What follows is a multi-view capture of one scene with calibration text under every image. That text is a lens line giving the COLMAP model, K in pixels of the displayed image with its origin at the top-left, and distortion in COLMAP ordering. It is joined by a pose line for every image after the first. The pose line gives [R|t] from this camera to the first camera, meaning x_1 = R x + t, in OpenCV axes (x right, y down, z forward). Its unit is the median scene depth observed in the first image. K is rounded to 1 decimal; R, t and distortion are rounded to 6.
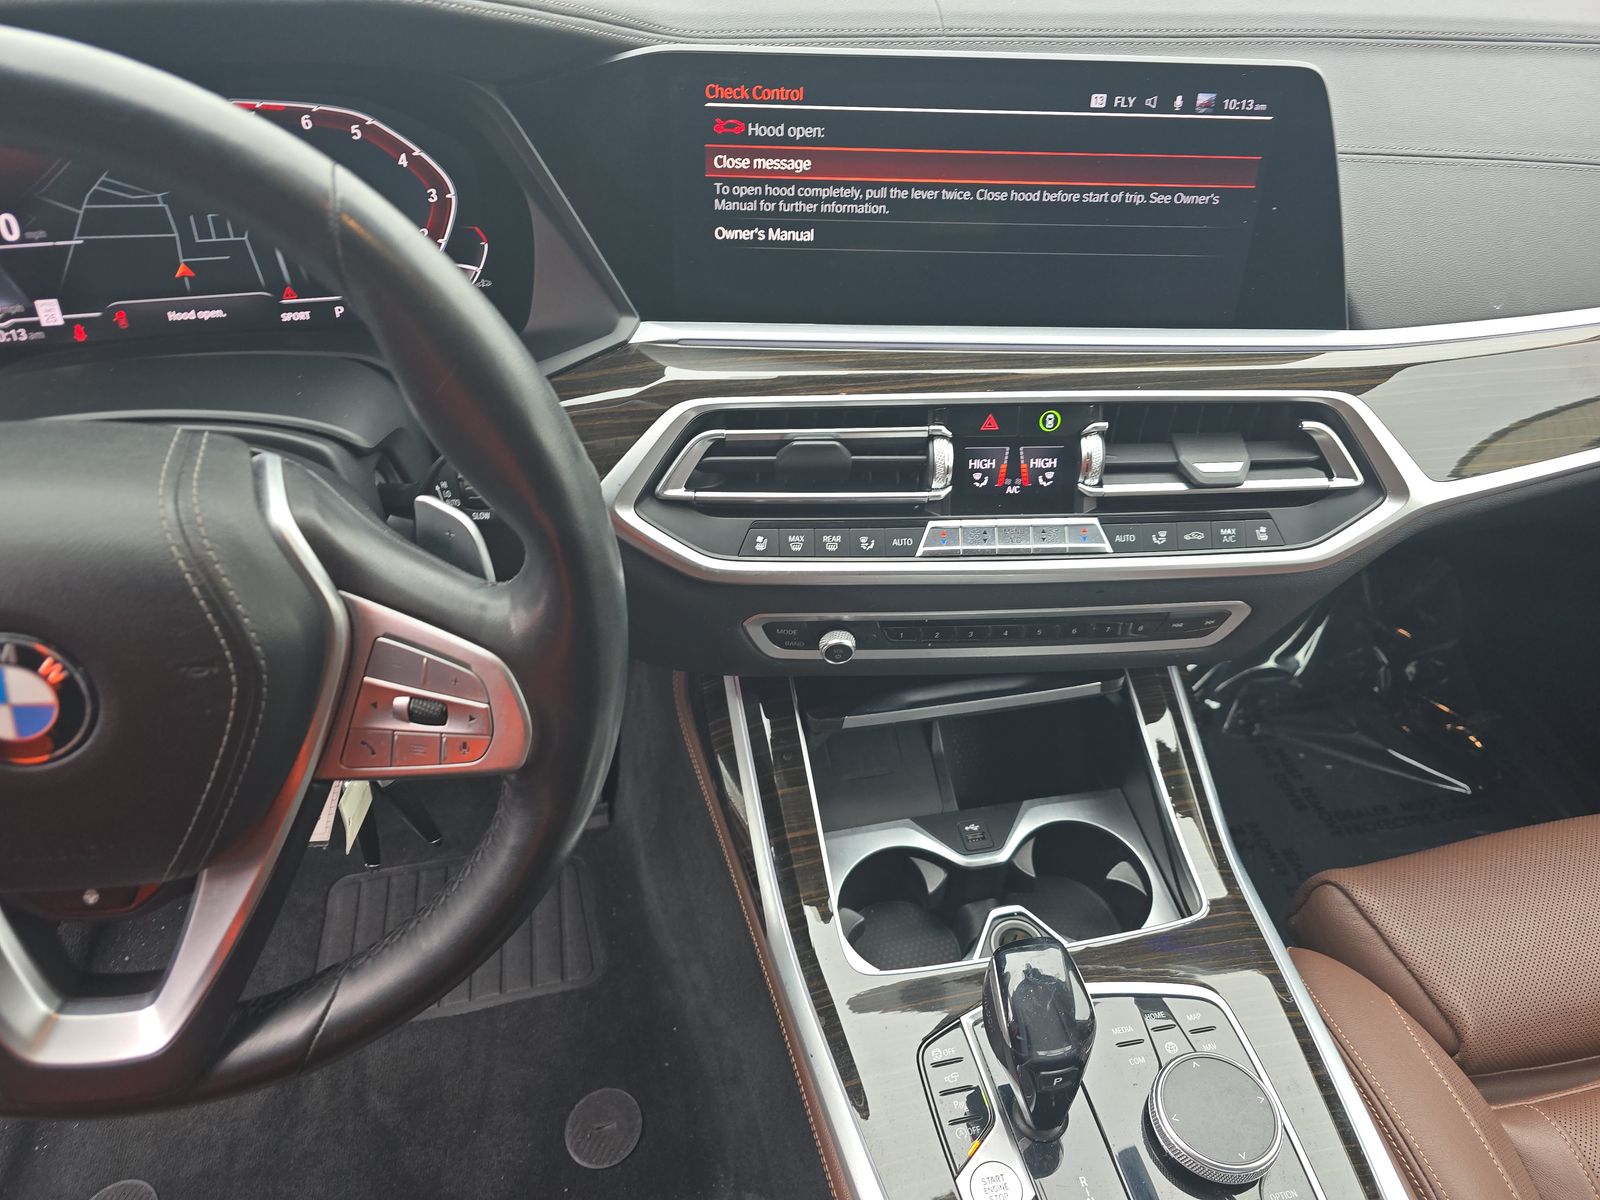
lens RADIAL K [[1052.9, 0, 800.0], [0, 1052.9, 600.0], [0, 0, 1]] dist [0.045527, -0.042899]
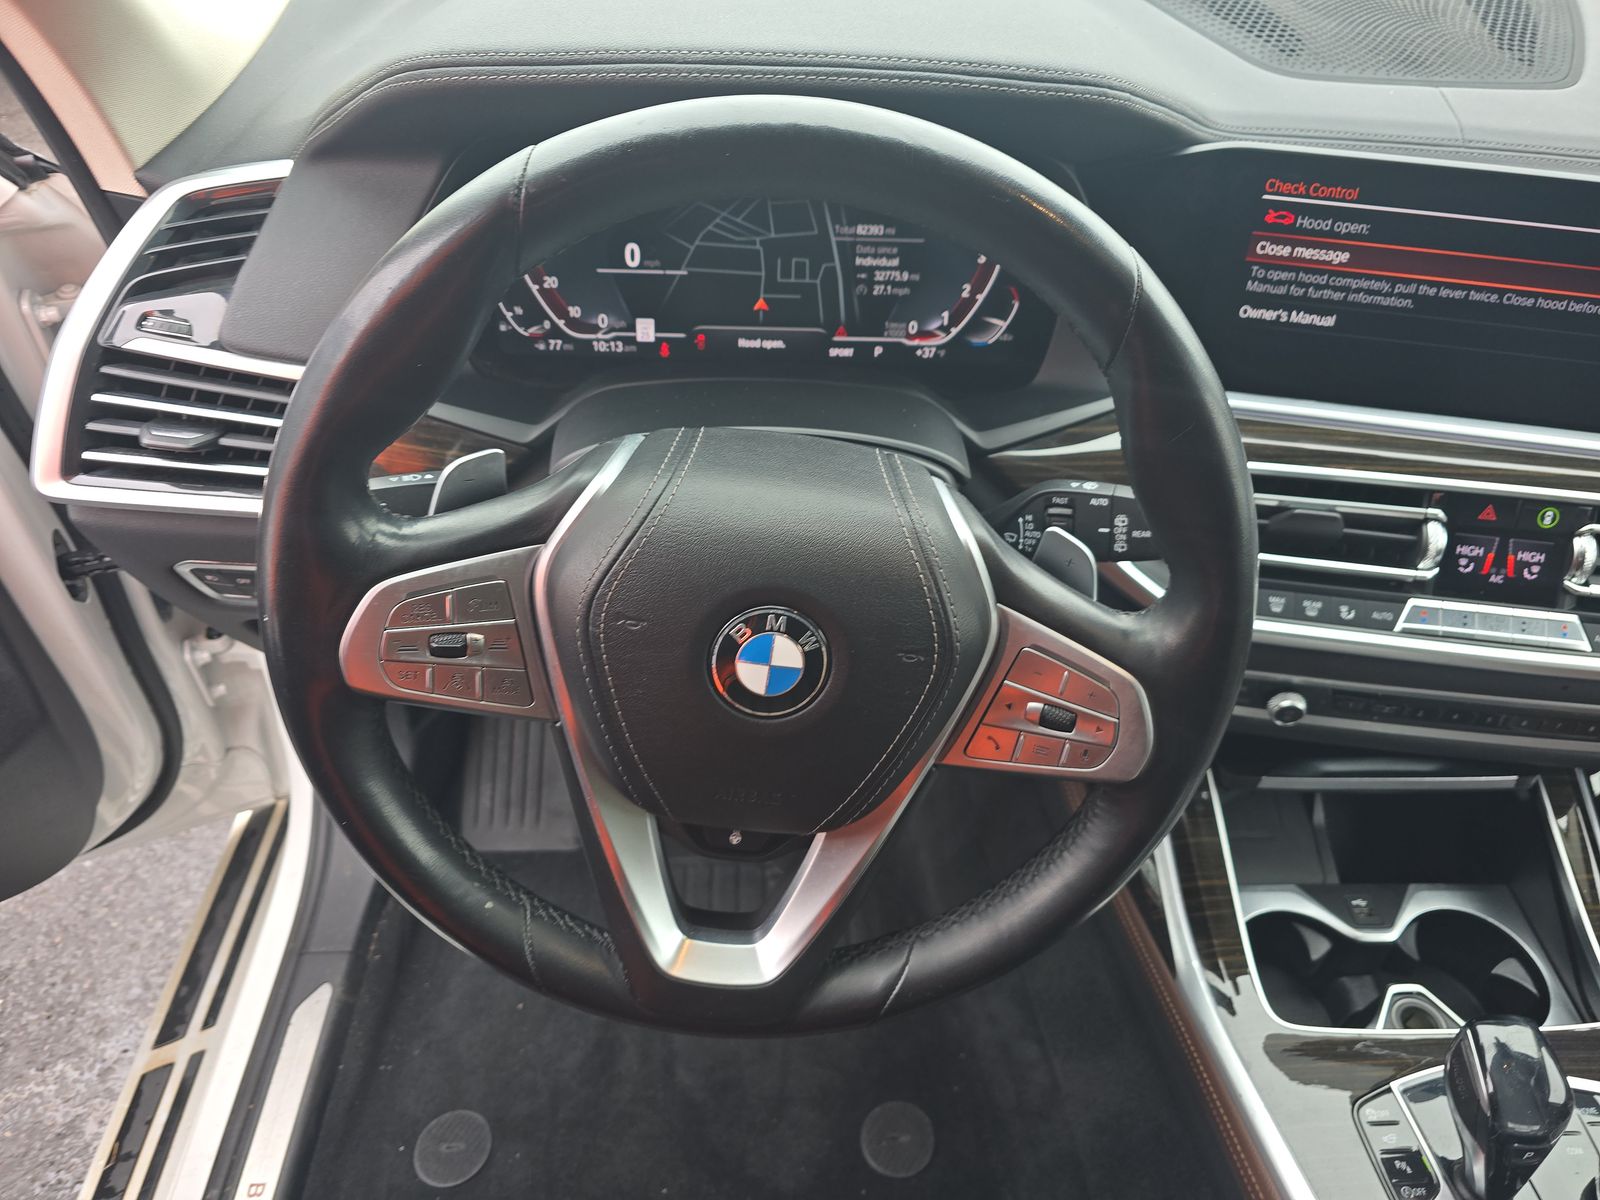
lens RADIAL K [[1065.3, 0, 800.0], [0, 1065.3, 600.0], [0, 0, 1]] dist [0.042701, -0.050349]
pose [[0.986802, 0.120396, -0.108289, -0.369676], [-0.124819, 0.991561, -0.035014, 0.039424], [0.103160, 0.048069, 0.993503, -0.118198]]
